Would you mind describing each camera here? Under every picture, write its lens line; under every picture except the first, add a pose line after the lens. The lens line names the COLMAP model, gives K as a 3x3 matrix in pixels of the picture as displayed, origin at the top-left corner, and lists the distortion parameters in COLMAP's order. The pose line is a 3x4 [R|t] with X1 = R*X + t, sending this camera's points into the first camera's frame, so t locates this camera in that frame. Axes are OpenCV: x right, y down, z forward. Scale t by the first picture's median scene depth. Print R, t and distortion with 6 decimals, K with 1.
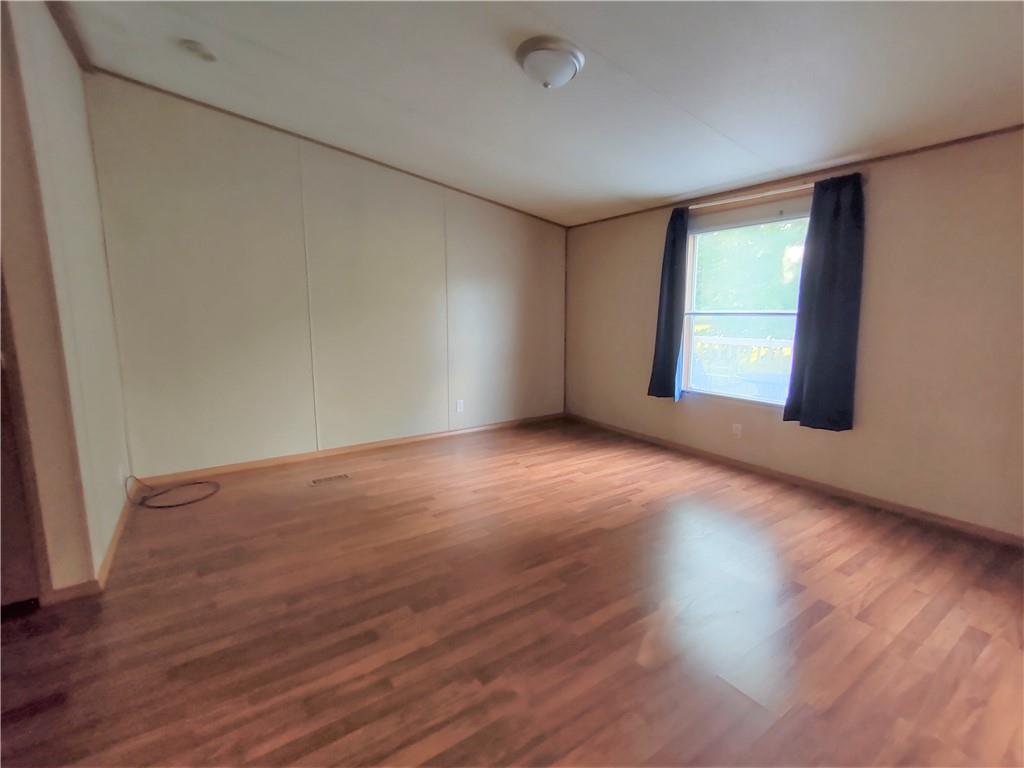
lens RADIAL K [[463.4, 0, 510.7], [0, 463.4, 385.5], [0, 0, 1]] dist [-0.000085, 0.000044]
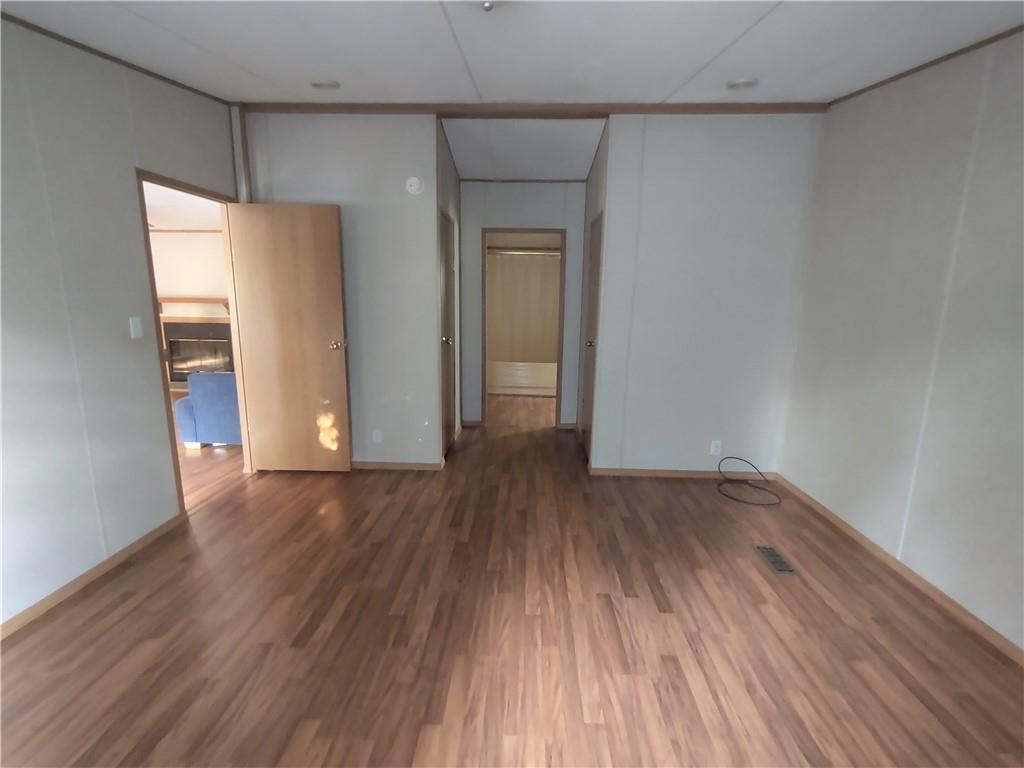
lens RADIAL K [[463.4, 0, 510.8], [0, 463.4, 383.6], [0, 0, 1]] dist [-0.000085, 0.000044]
pose [[-0.591396, 0.139701, -0.794188, 0.721797], [-0.142129, 0.951402, 0.273193, -0.364473], [0.793757, 0.274442, -0.542799, 1.690852]]
